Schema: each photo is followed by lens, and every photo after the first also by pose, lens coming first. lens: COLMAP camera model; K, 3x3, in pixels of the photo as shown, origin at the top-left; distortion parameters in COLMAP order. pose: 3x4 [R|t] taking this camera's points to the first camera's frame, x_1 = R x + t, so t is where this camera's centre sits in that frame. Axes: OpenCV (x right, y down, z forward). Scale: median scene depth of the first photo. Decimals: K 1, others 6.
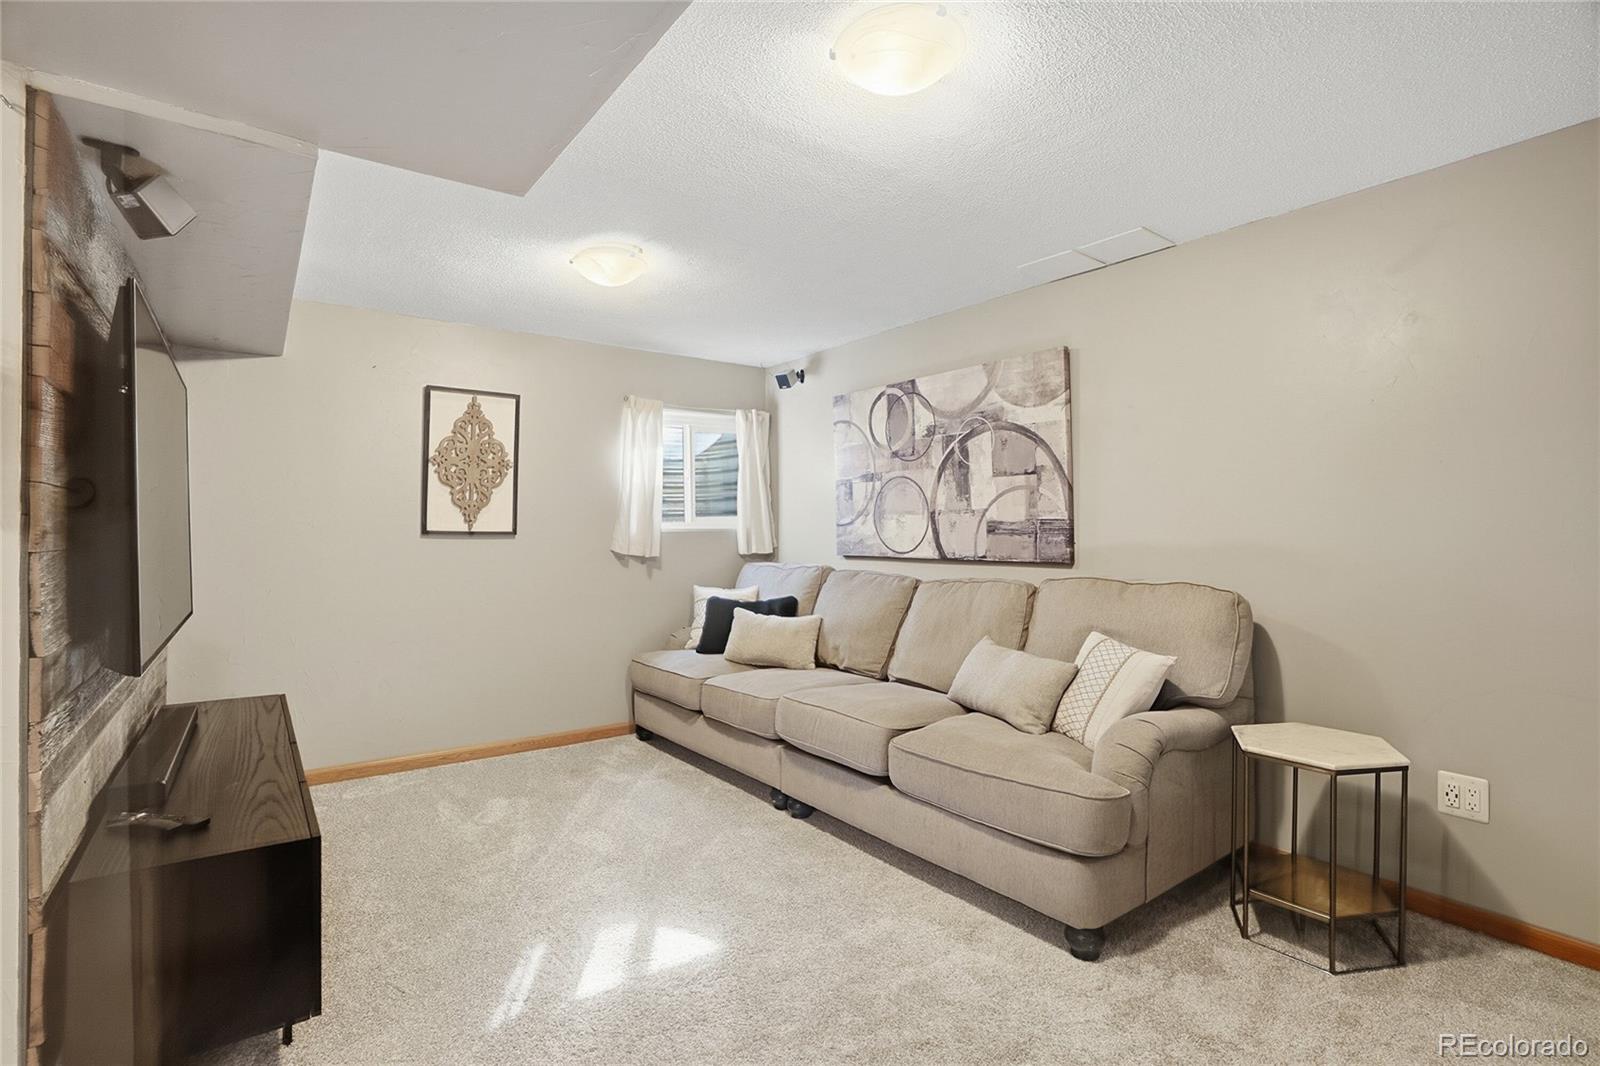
lens RADIAL K [[751.8, 0, 769.9], [0, 751.8, 522.5], [0, 0, 1]] dist [-0.067503, 0.022862]
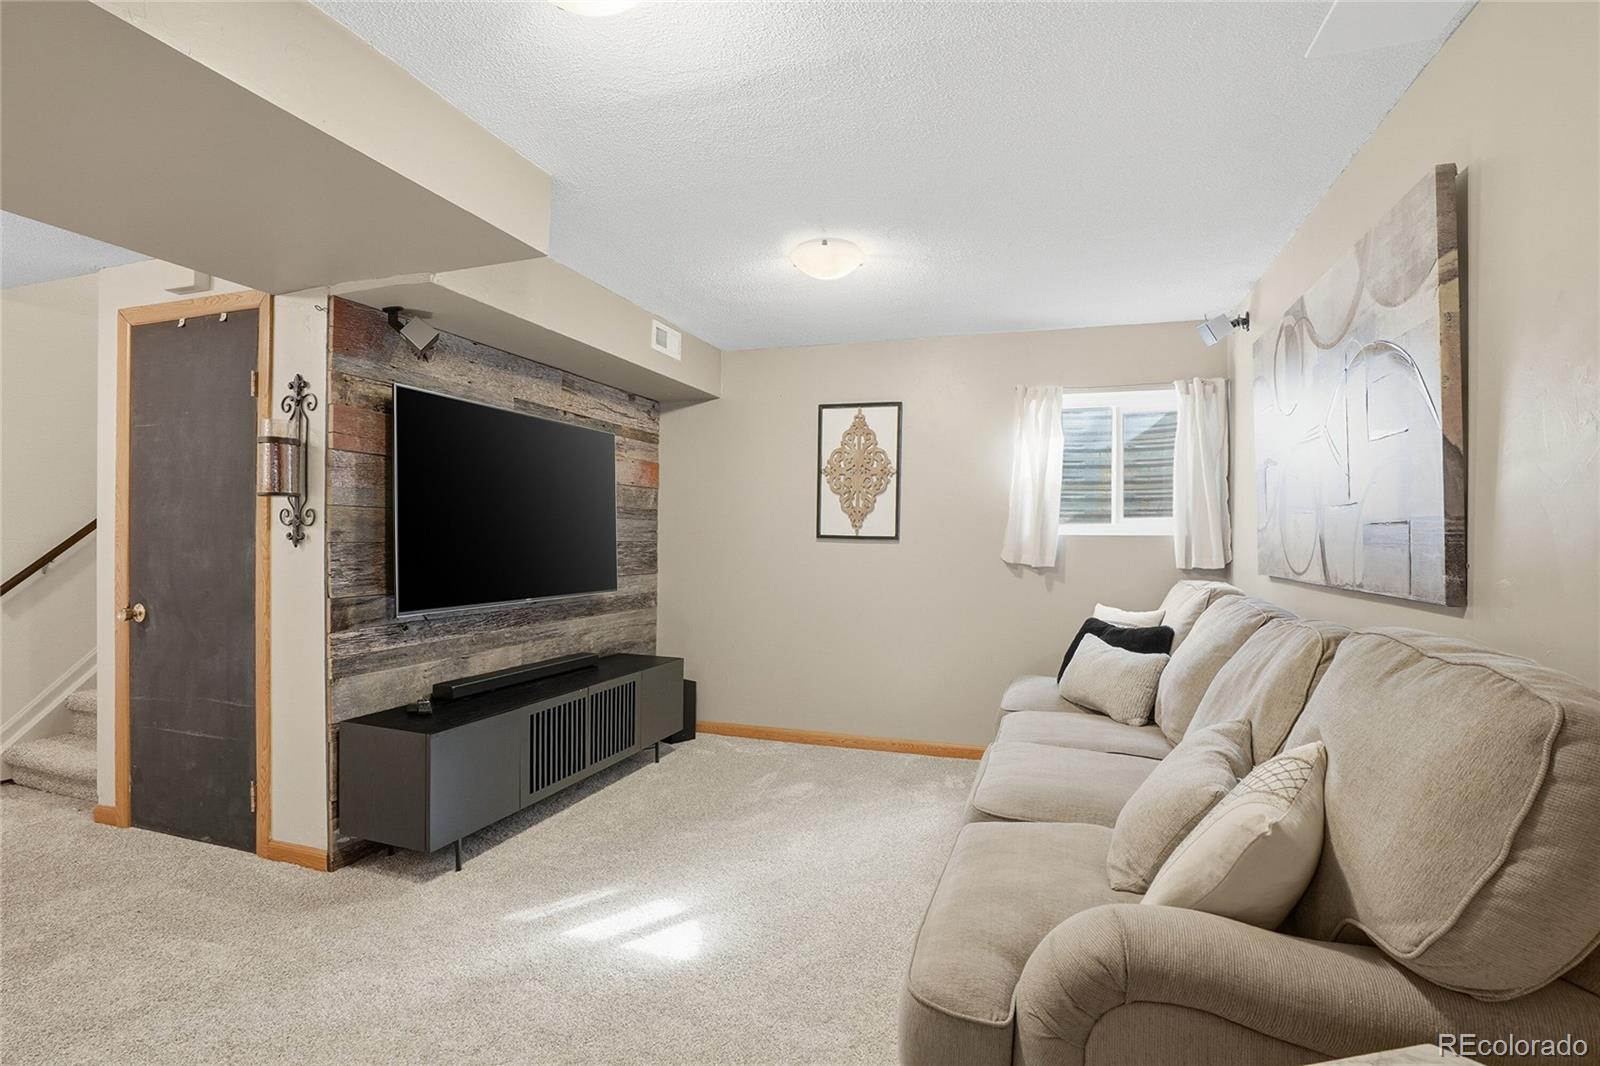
lens RADIAL K [[751.8, 0, 788.8], [0, 751.8, 540.8], [0, 0, 1]] dist [-0.067503, 0.022862]
pose [[0.583175, 0.011091, -0.812271, 0.418308], [0.000529, 0.999901, 0.014032, 0.003933], [0.812347, -0.008613, 0.583111, 0.287368]]
